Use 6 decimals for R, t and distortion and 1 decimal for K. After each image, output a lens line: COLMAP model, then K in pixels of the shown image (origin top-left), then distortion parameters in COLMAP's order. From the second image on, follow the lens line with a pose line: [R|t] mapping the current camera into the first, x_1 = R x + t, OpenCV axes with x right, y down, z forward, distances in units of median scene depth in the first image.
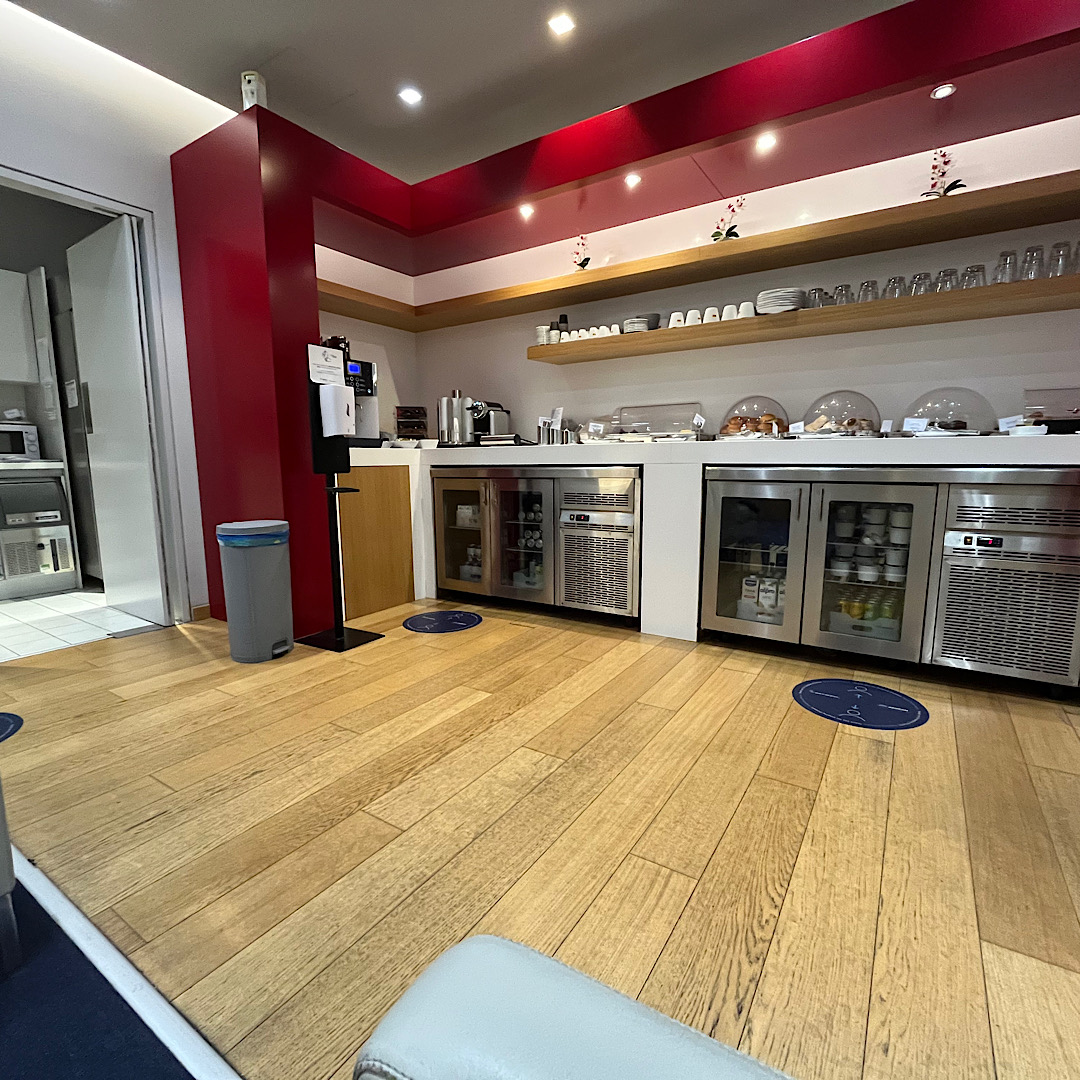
lens RADIAL K [[577.1, 0, 539.1], [0, 577.1, 540.3], [0, 0, 1]] dist [-0.000656, -0.000604]
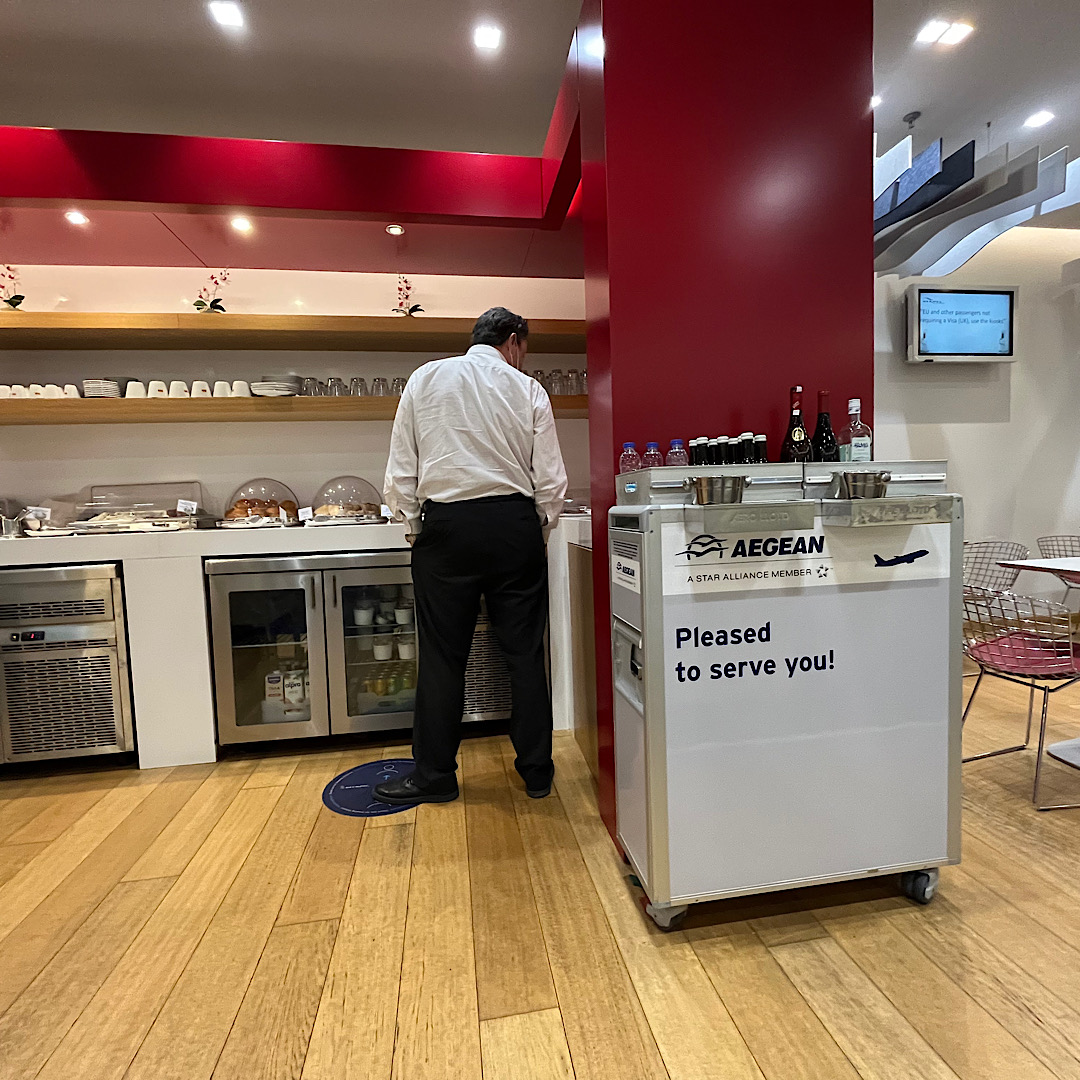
lens RADIAL K [[577.1, 0, 537.7], [0, 577.1, 538.3], [0, 0, 1]] dist [-0.000656, -0.000604]
pose [[0.741101, -0.059339, 0.668767, 0.083336], [0.125911, 0.990697, -0.051625, -0.054025], [-0.659482, 0.122464, 0.741678, 0.014227]]
